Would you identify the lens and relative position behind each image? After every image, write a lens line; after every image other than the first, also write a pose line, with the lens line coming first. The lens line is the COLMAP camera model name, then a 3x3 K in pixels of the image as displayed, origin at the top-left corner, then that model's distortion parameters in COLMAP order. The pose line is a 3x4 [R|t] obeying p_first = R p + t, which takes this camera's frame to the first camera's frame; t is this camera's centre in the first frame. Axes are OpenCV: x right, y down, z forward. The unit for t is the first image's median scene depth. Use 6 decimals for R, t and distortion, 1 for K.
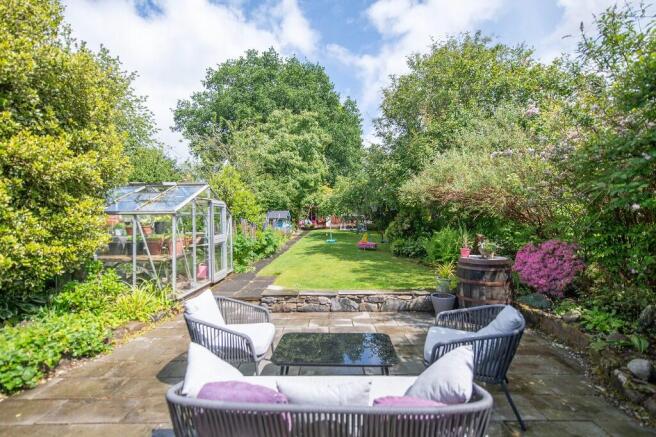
lens RADIAL K [[278.9, 0, 328.0], [0, 278.9, 218.5], [0, 0, 1]] dist [0.001974, -0.000061]
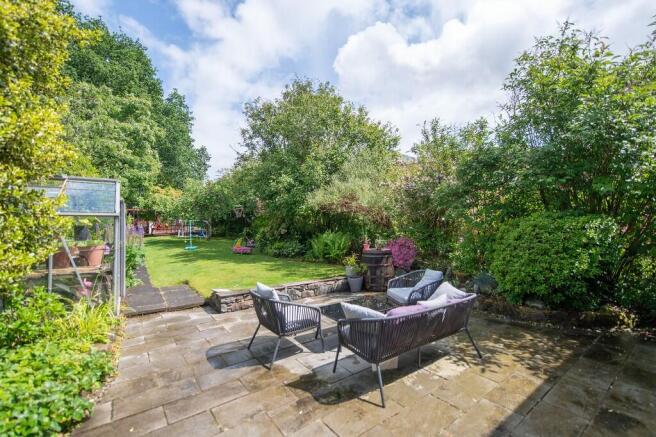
lens RADIAL K [[278.9, 0, 328.0], [0, 278.9, 218.5], [0, 0, 1]] dist [0.001974, -0.000061]
pose [[0.795121, 0.021222, 0.606080, -0.190907], [-0.007132, 0.999646, -0.025646, 0.002860], [-0.606409, 0.016069, 0.794990, -0.022768]]
